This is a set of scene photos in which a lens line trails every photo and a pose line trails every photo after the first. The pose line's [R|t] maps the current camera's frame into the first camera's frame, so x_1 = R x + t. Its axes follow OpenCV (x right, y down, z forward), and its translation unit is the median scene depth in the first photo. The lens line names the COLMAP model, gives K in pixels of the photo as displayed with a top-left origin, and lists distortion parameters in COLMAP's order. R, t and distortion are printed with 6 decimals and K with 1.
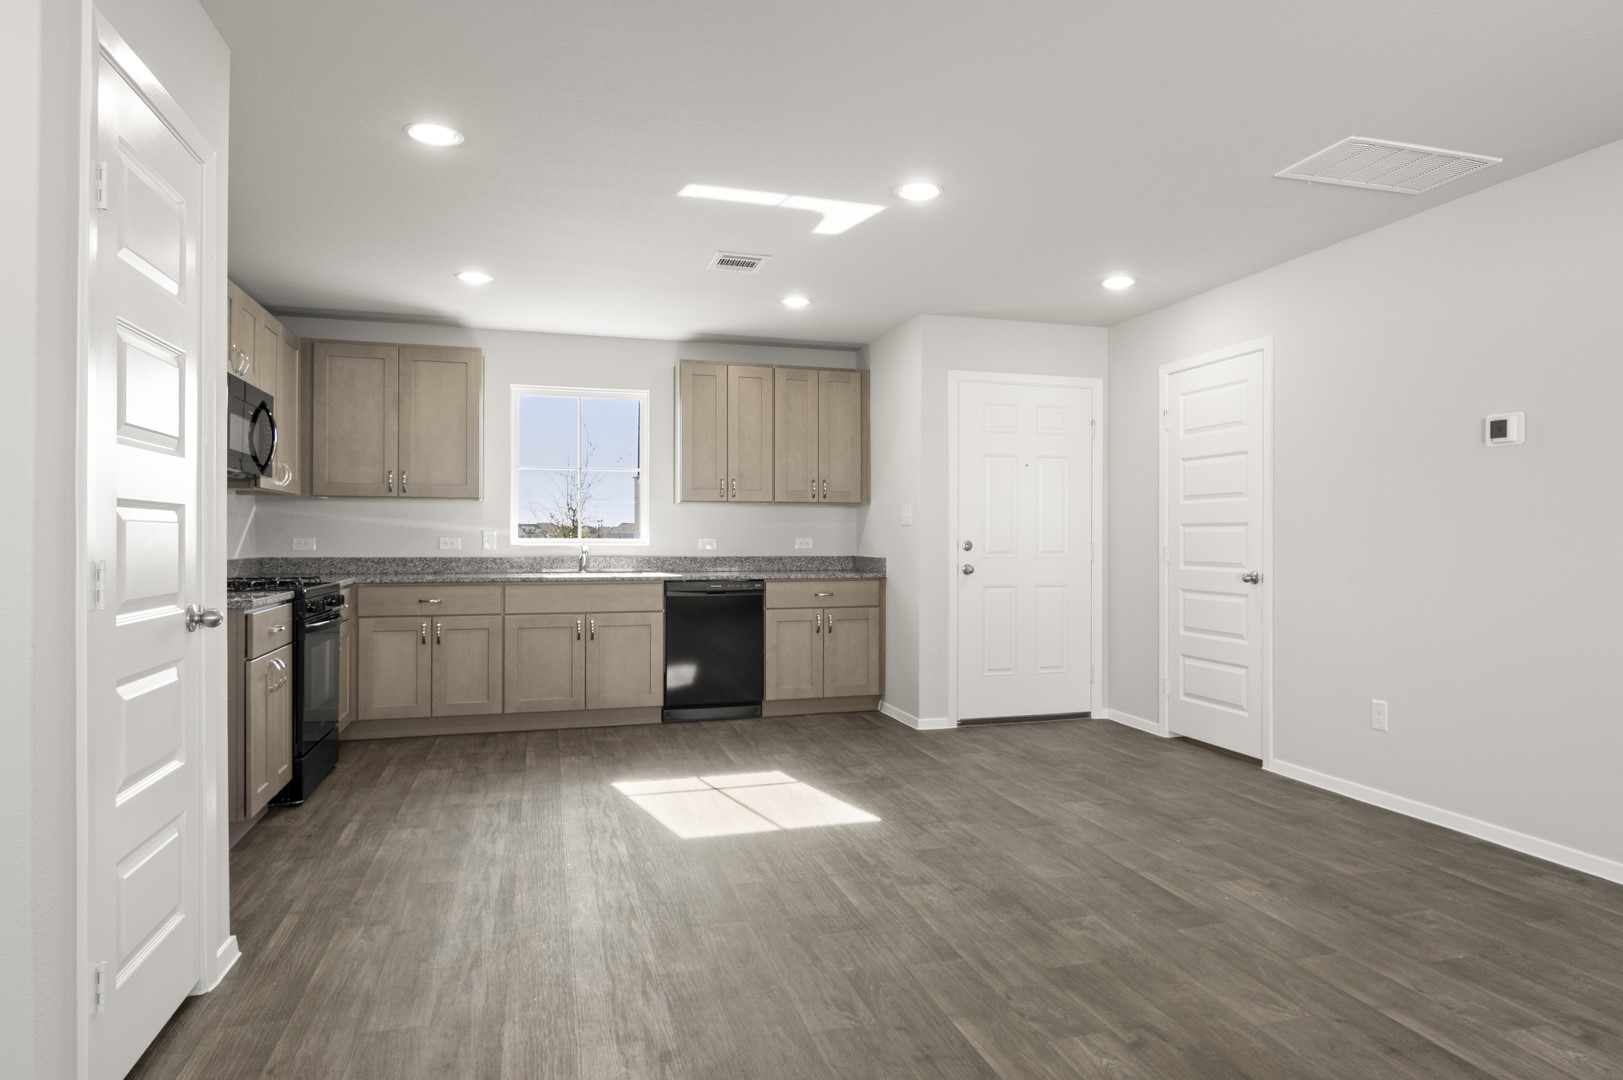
lens RADIAL K [[975.8, 0, 847.8], [0, 975.8, 536.2], [0, 0, 1]] dist [-0.006829, -0.001945]
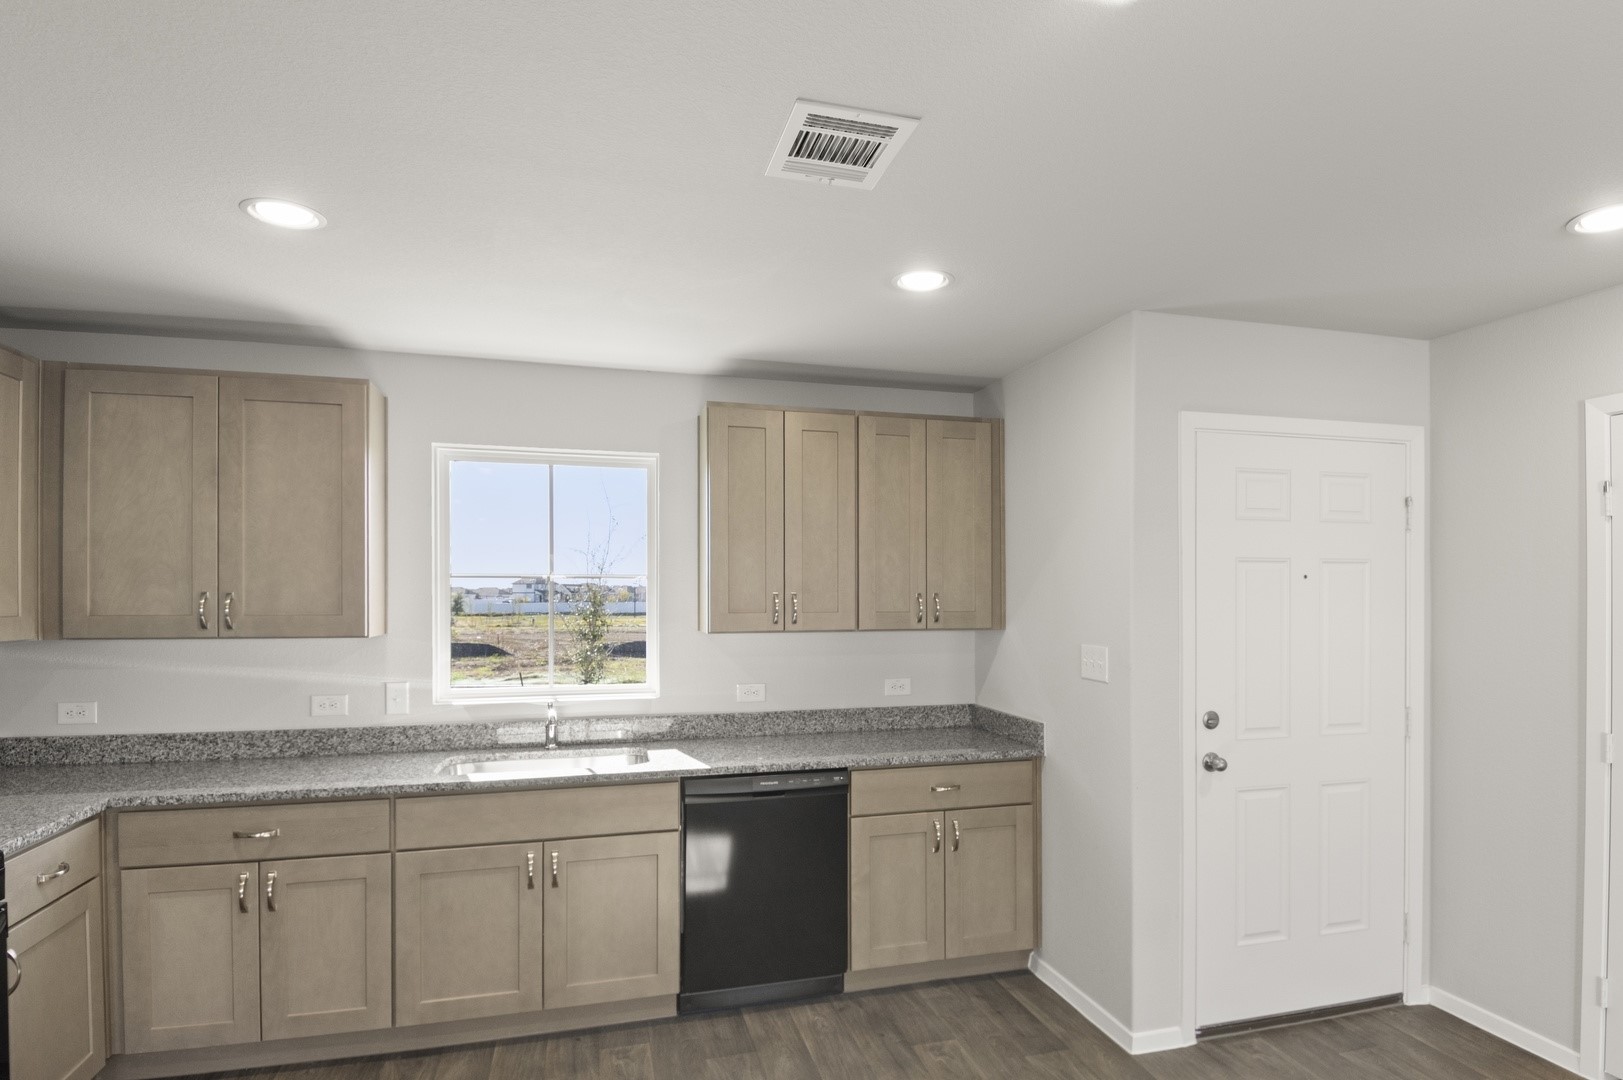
lens RADIAL K [[872.2, 0, 834.6], [0, 872.2, 594.0], [0, 0, 1]] dist [0.031990, -0.044467]
pose [[0.999650, -0.001598, -0.026401, -0.081910], [0.001637, 0.999998, 0.001456, -0.064032], [0.026399, -0.001499, 0.999650, 0.477190]]
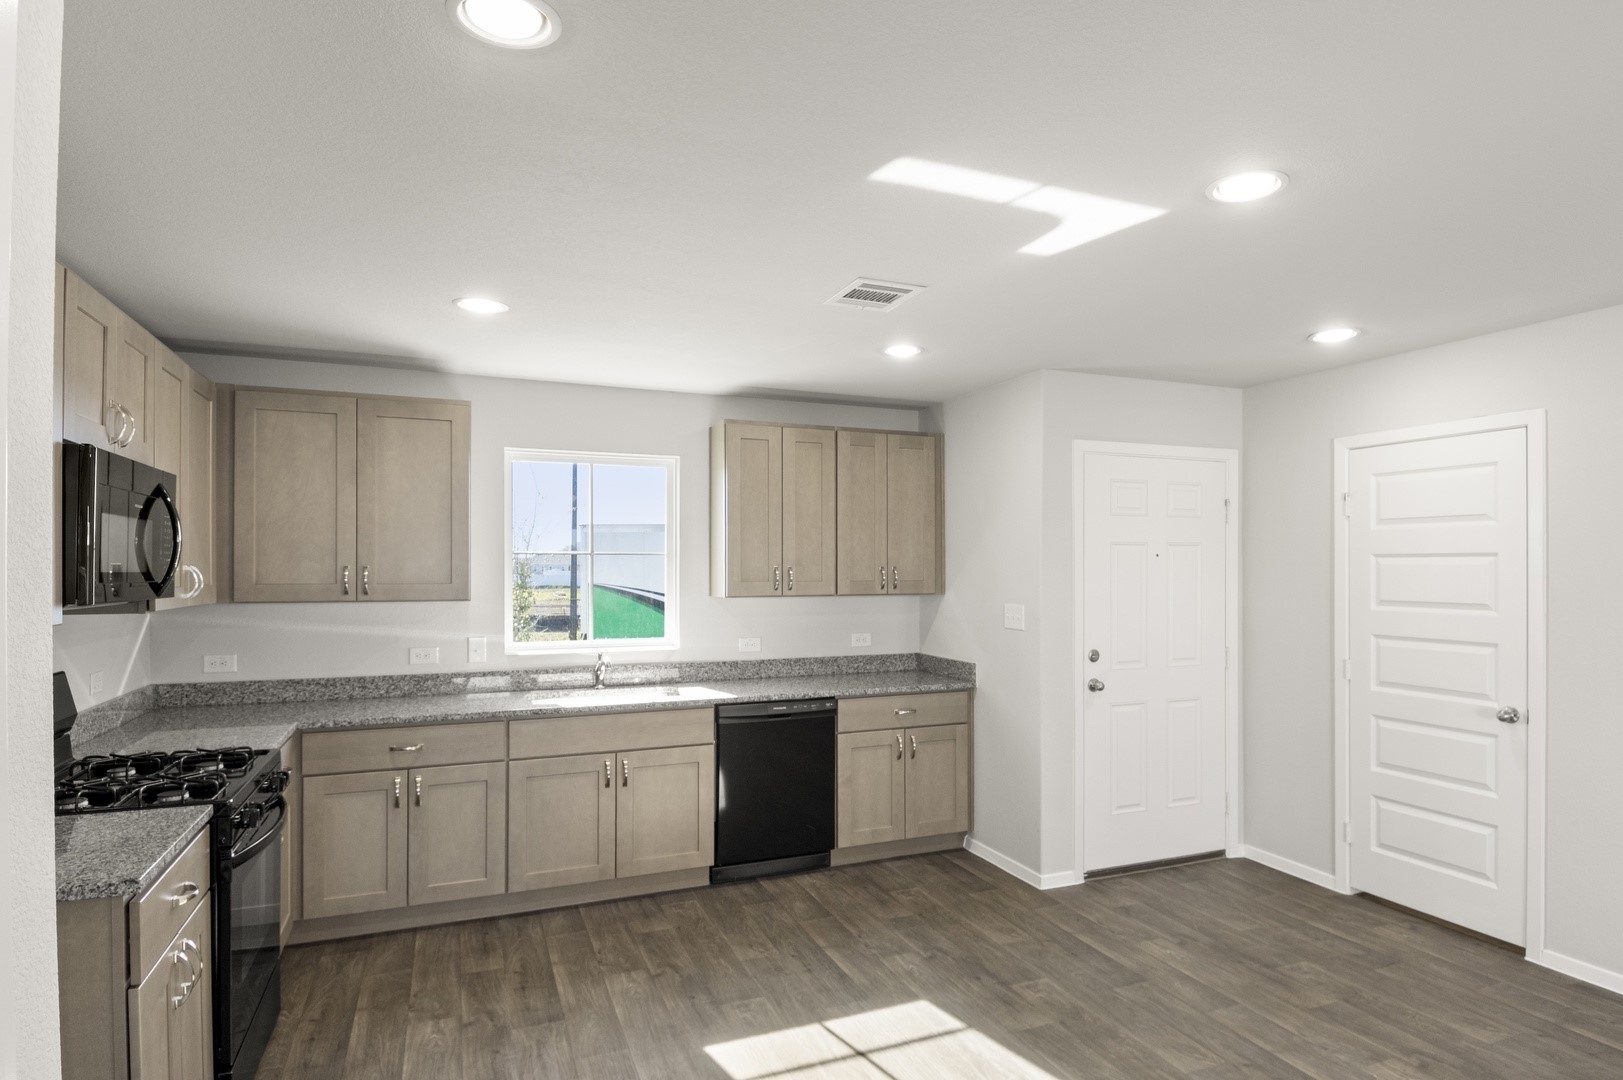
lens RADIAL K [[901.0, 0, 840.8], [0, 901.0, 566.0], [0, 0, 1]] dist [0.036104, -0.047181]
pose [[0.995000, -0.001224, 0.099866, -0.159363], [0.001114, 0.999999, 0.001164, -0.065219], [-0.099867, -0.001047, 0.995000, 0.269781]]
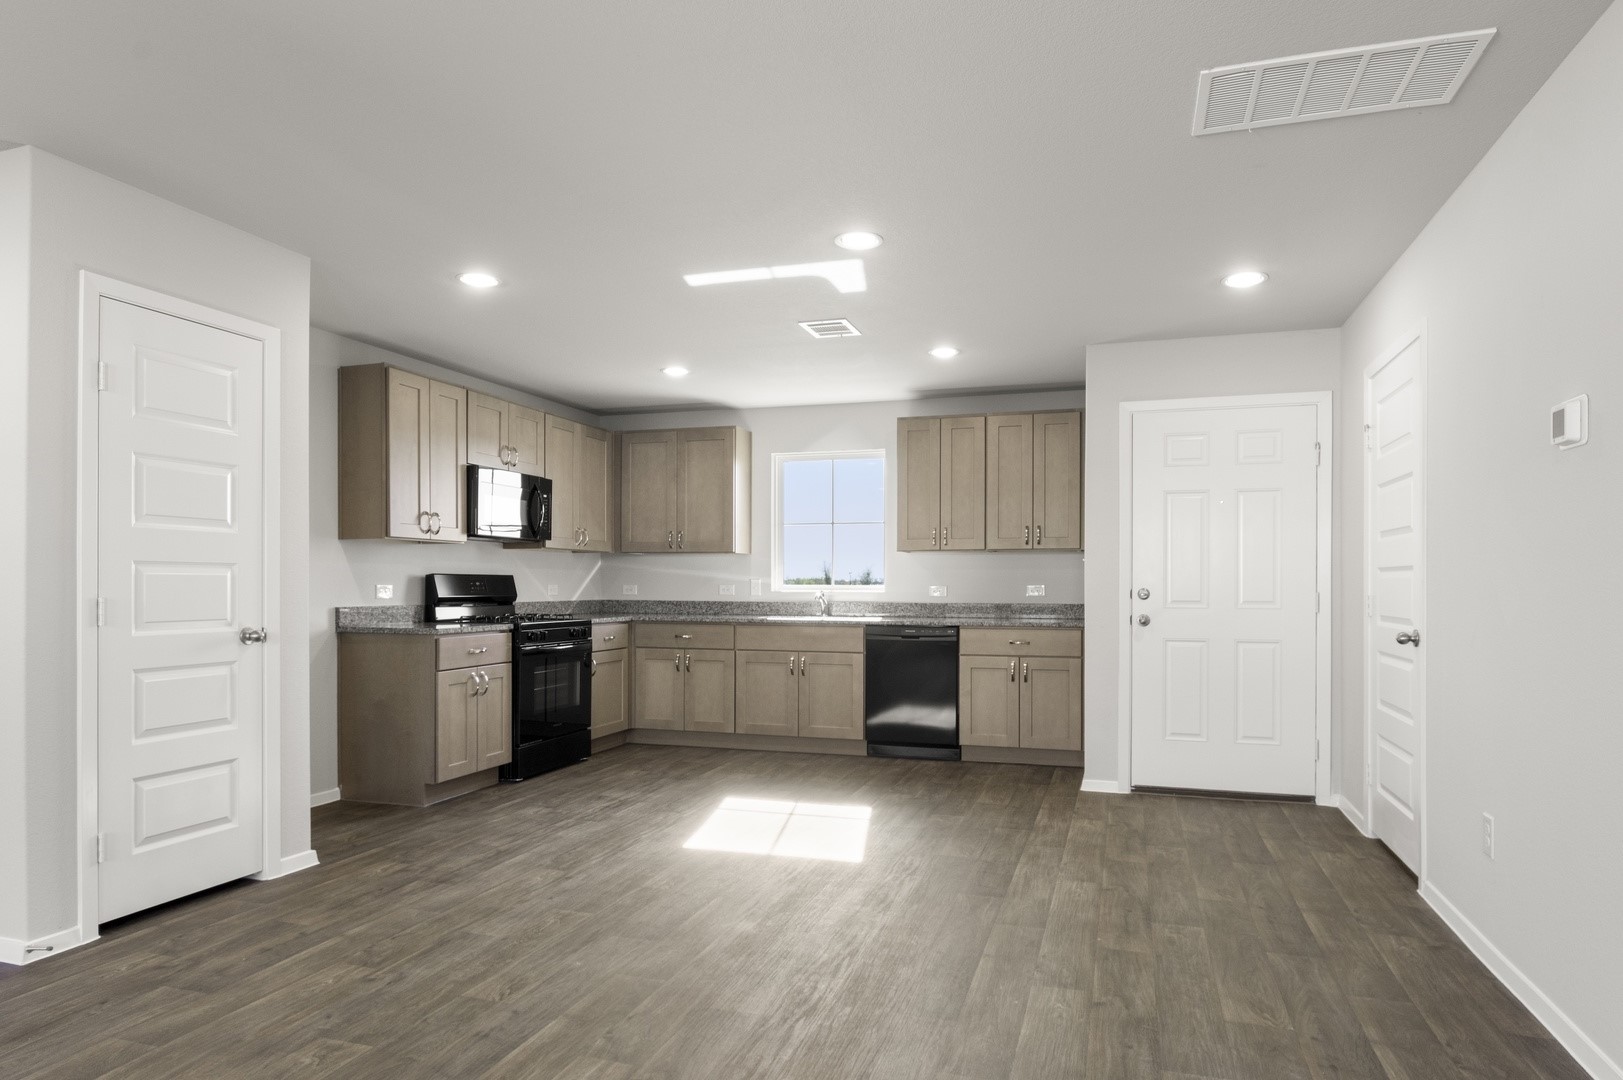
lens RADIAL K [[952.4, 0, 838.9], [0, 952.4, 587.0], [0, 0, 1]] dist [-0.000782, -0.000358]
pose [[0.824788, 0.001638, -0.565440, 0.383258], [0.000034, 0.999996, 0.002947, 0.000558], [0.565443, -0.002450, 0.824784, 0.111504]]
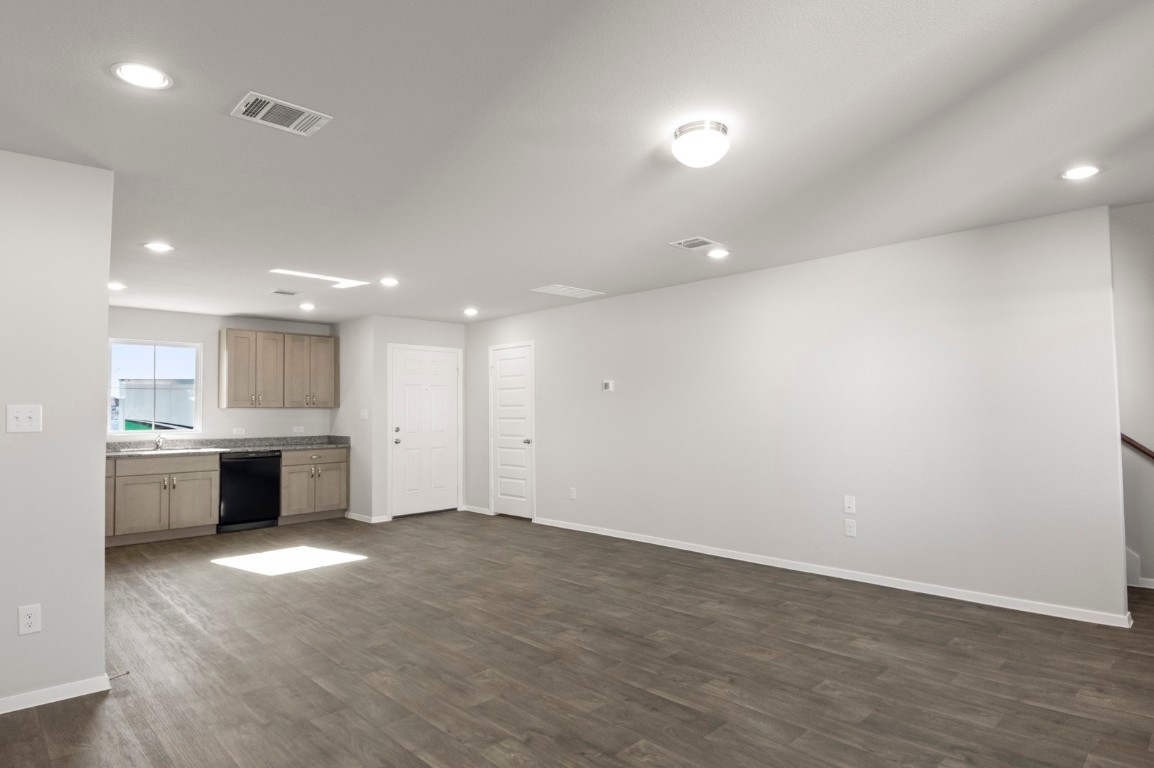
lens RADIAL K [[635.1, 0, 608.5], [0, 635.1, 389.2], [0, 0, 1]] dist [0.034364, -0.046781]
pose [[0.878897, 0.006572, 0.476967, -0.121132], [0.011025, 0.999358, -0.034086, -0.023476], [-0.476885, 0.035217, 0.878260, -0.368861]]
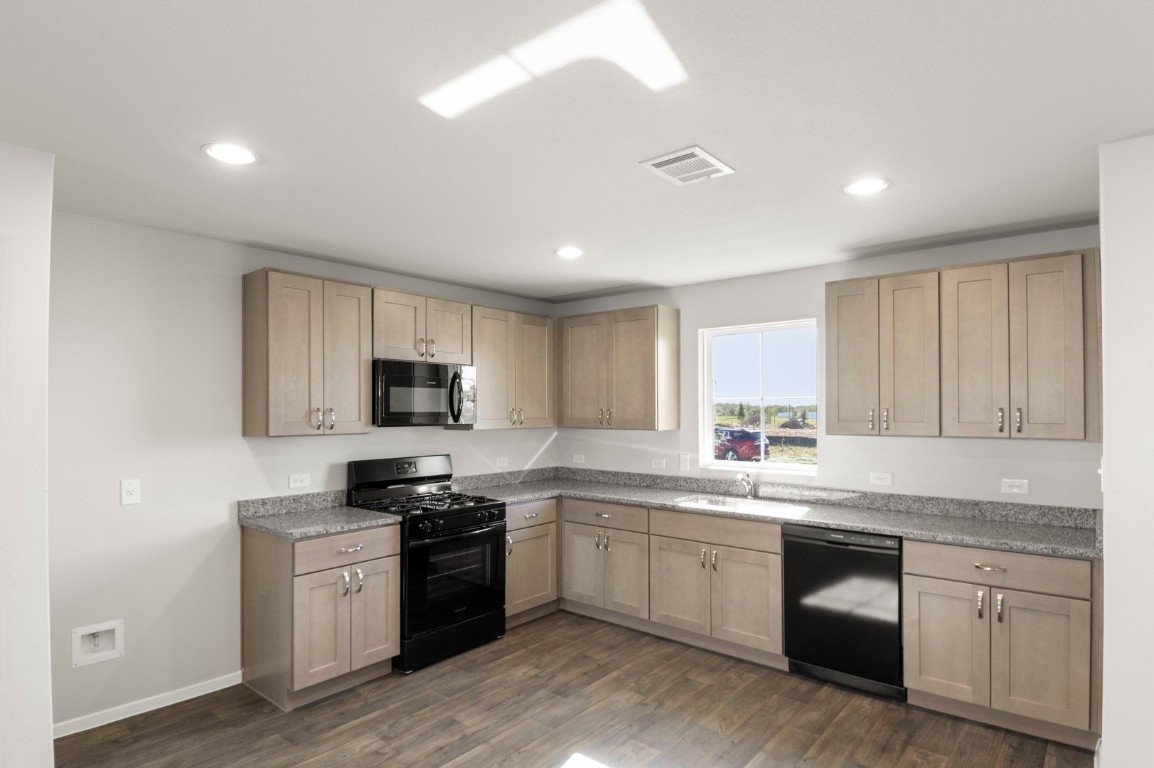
lens RADIAL K [[616.7, 0, 593.2], [0, 616.7, 403.7], [0, 0, 1]] dist [0.030291, -0.042535]
pose [[0.548686, -0.010103, -0.835968, 0.211333], [0.004360, 0.999948, -0.009223, -0.063765], [0.836017, 0.001416, 0.548701, 0.515243]]
